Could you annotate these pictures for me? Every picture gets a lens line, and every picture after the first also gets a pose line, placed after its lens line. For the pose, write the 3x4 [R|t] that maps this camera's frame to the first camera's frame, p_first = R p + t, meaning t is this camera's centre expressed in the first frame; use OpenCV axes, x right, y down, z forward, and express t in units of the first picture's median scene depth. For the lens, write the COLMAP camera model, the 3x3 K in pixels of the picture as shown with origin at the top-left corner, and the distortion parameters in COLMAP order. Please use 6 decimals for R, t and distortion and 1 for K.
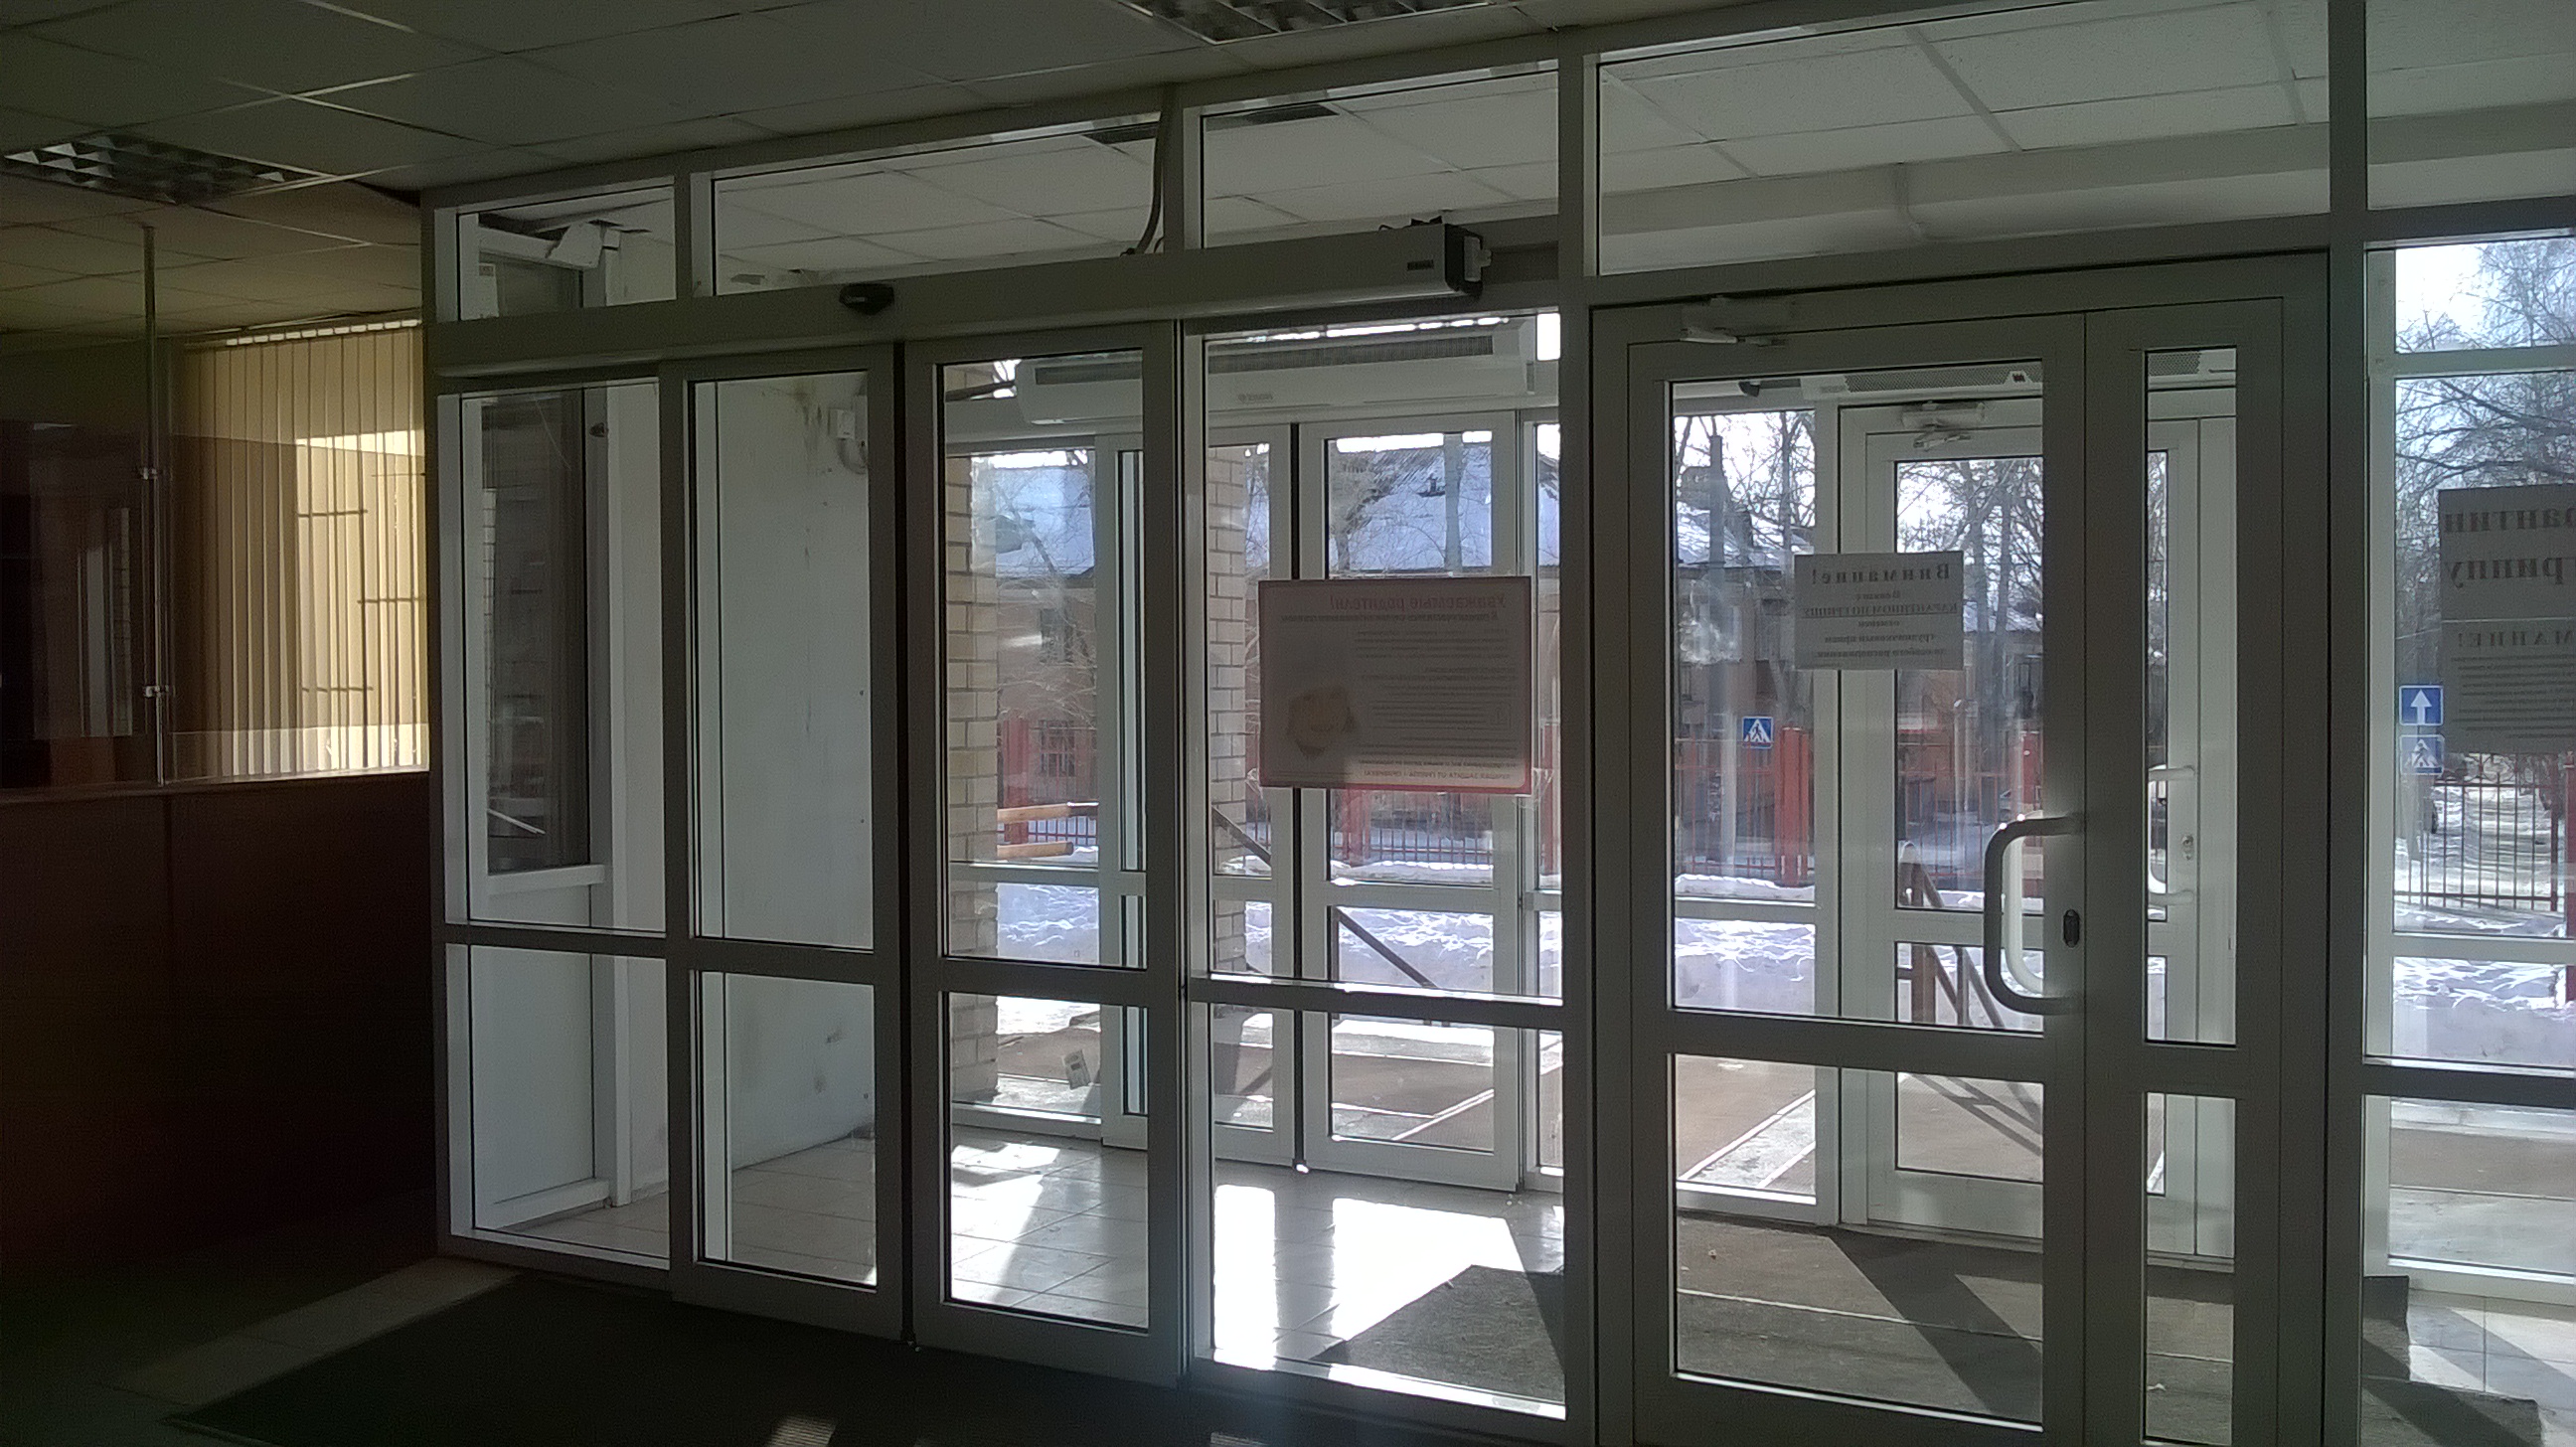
lens RADIAL K [[2274.5, 0, 1279.3], [0, 2274.5, 697.0], [0, 0, 1]] dist [0.063791, -0.255215]
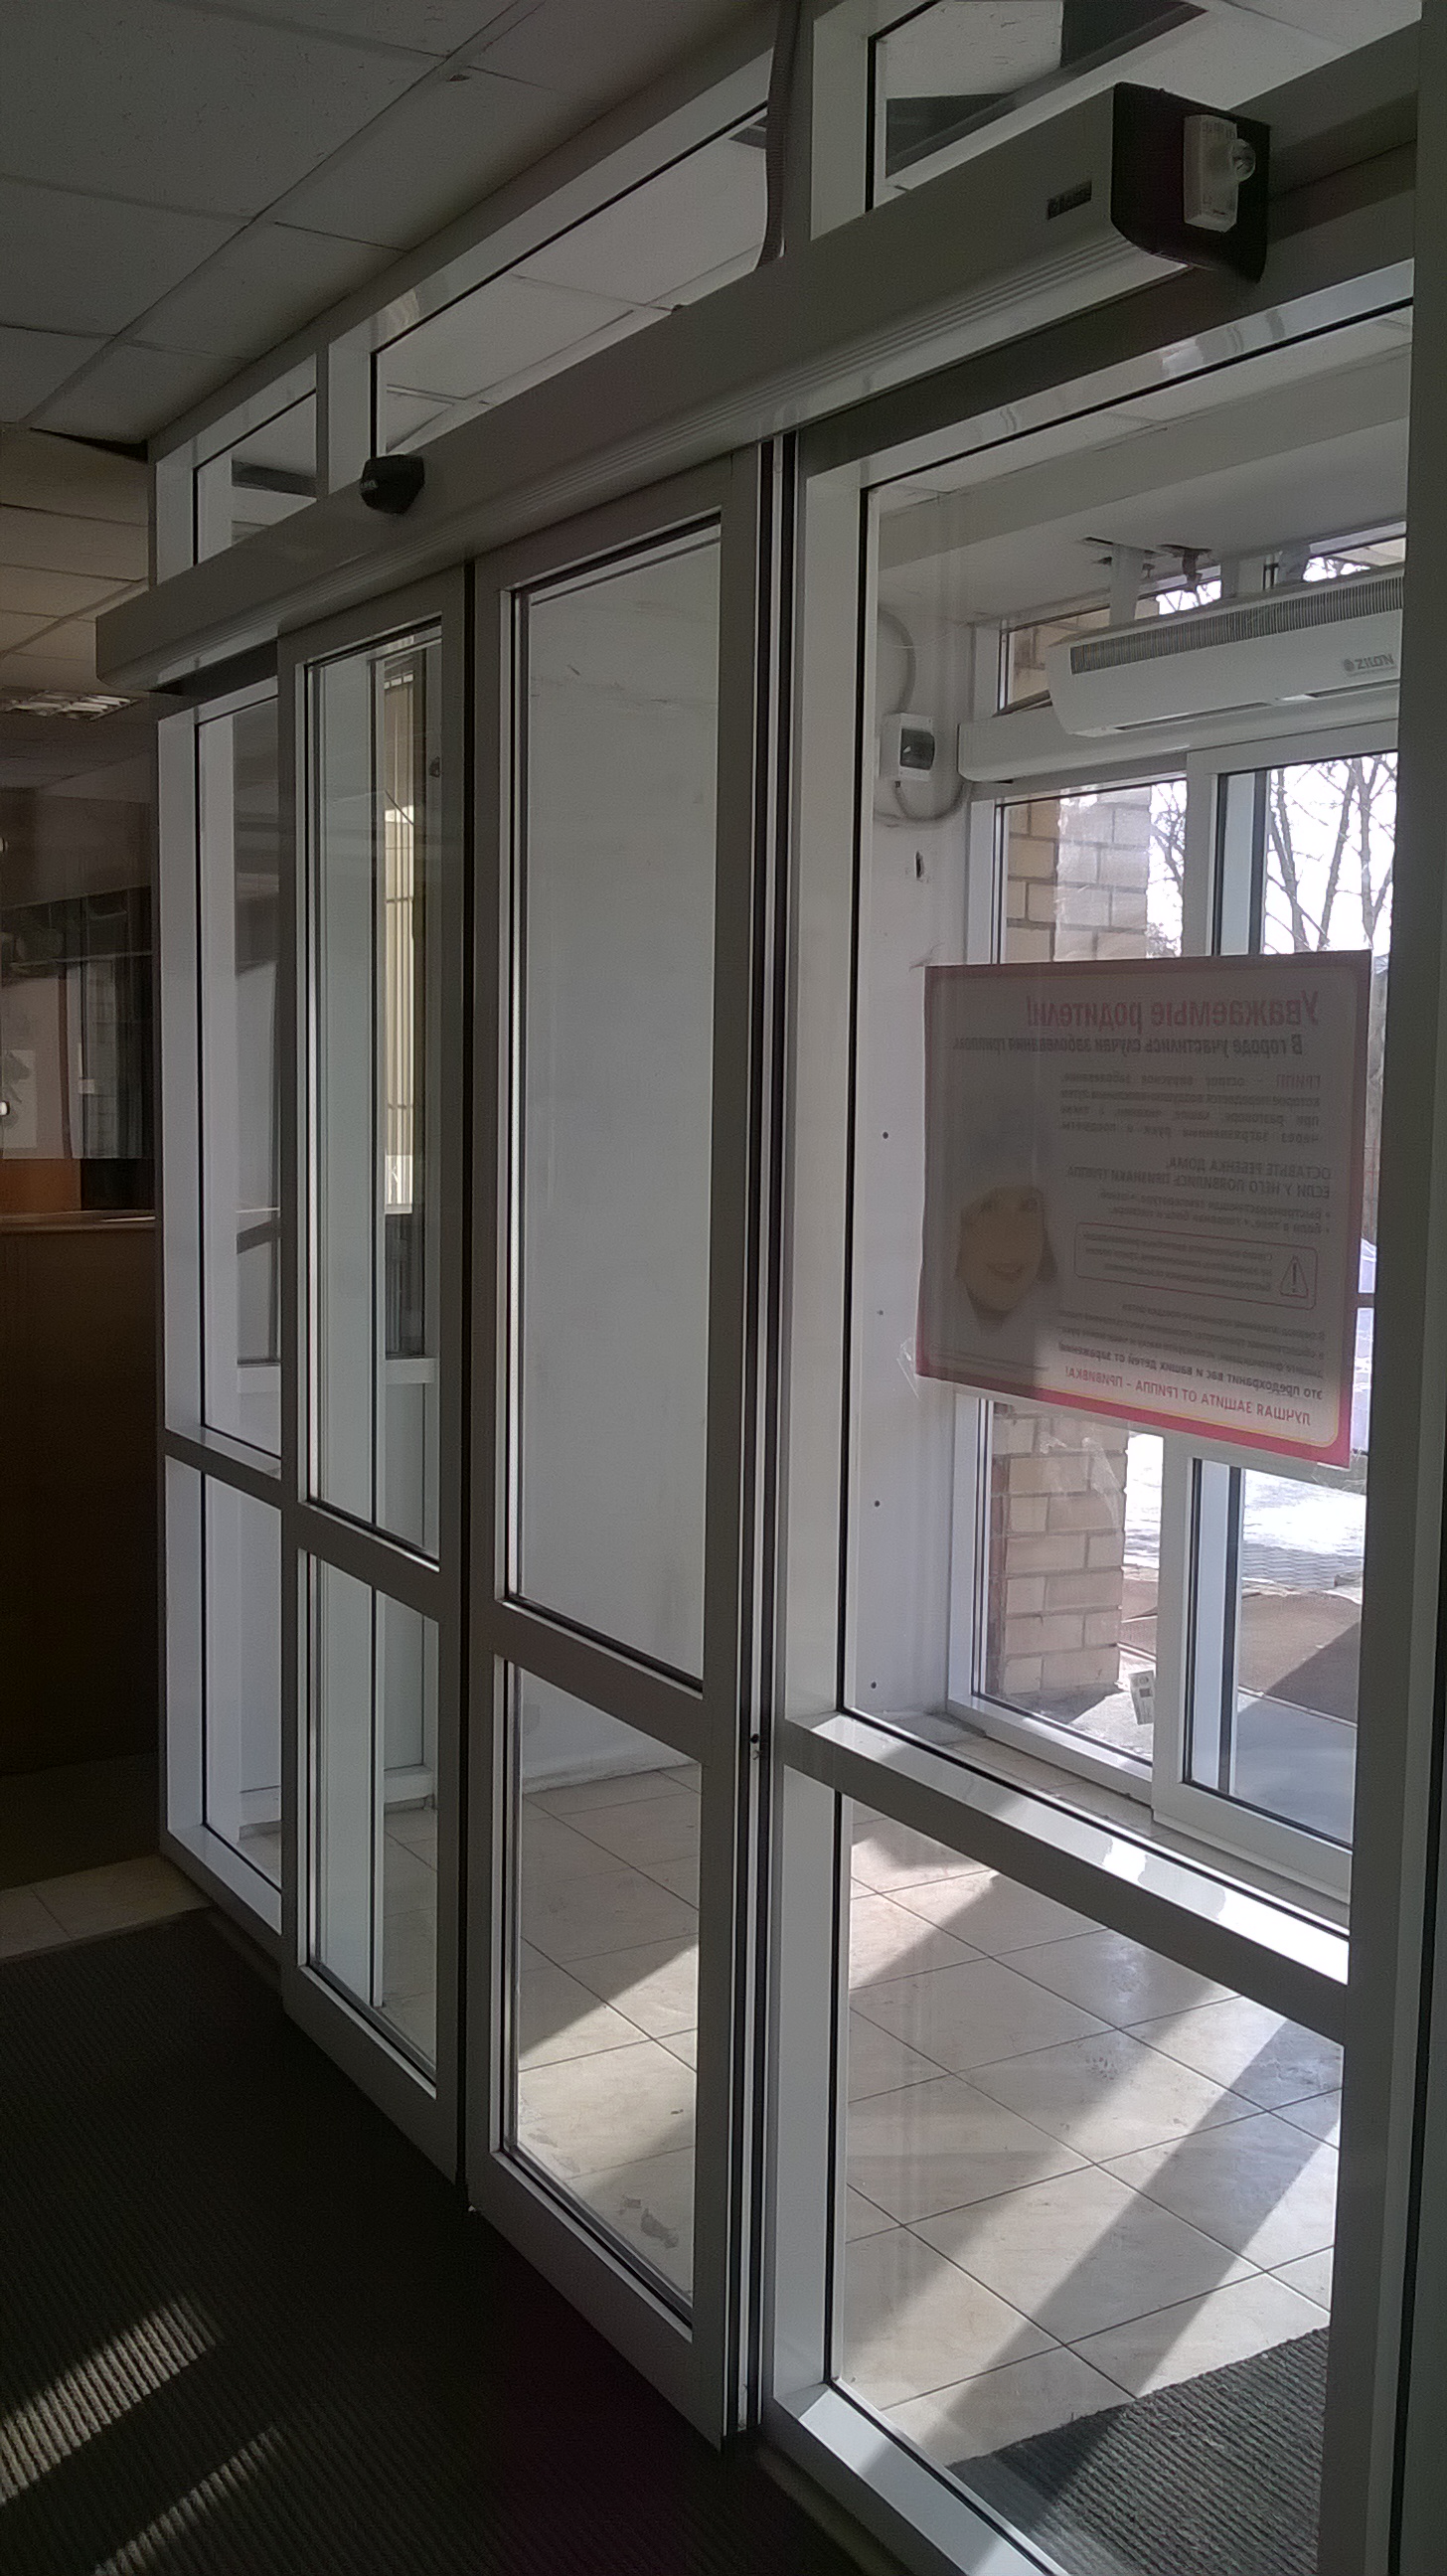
lens RADIAL K [[2274.5, 0, 723.5], [0, 2274.5, 1288.0], [0, 0, 1]] dist [0.063791, -0.255215]
pose [[0.863785, 0.070060, -0.498966, 0.208585], [-0.030532, 0.995744, 0.086957, -0.022949], [0.502935, -0.059878, 0.862248, 0.543386]]
